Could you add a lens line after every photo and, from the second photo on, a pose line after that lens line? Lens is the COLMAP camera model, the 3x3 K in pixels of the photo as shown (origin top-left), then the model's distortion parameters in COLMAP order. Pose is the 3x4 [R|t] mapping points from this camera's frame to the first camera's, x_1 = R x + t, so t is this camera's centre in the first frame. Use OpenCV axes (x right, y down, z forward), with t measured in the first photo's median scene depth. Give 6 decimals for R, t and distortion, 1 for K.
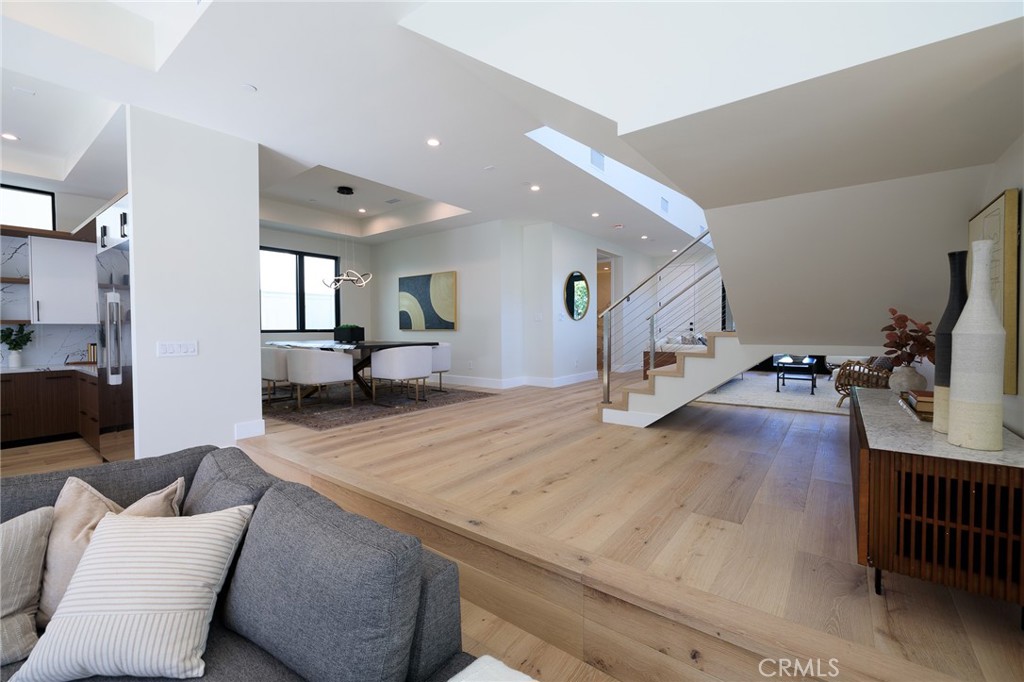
lens RADIAL K [[434.0, 0, 520.4], [0, 434.0, 335.0], [0, 0, 1]] dist [-0.004321, 0.000149]
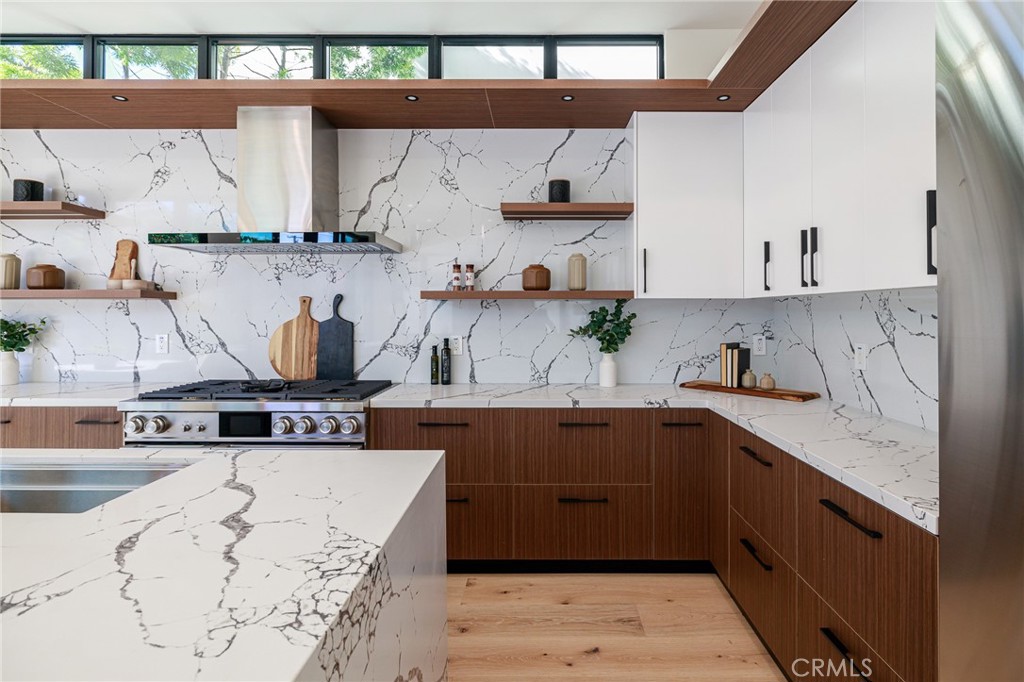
lens RADIAL K [[526.6, 0, 540.0], [0, 526.6, 306.9], [0, 0, 1]] dist [0.000659, -0.000953]
pose [[0.601207, -0.005598, -0.799073, -0.605377], [-0.017278, 0.999651, -0.020002, -0.003183], [0.798906, 0.025832, 0.600901, 0.471795]]
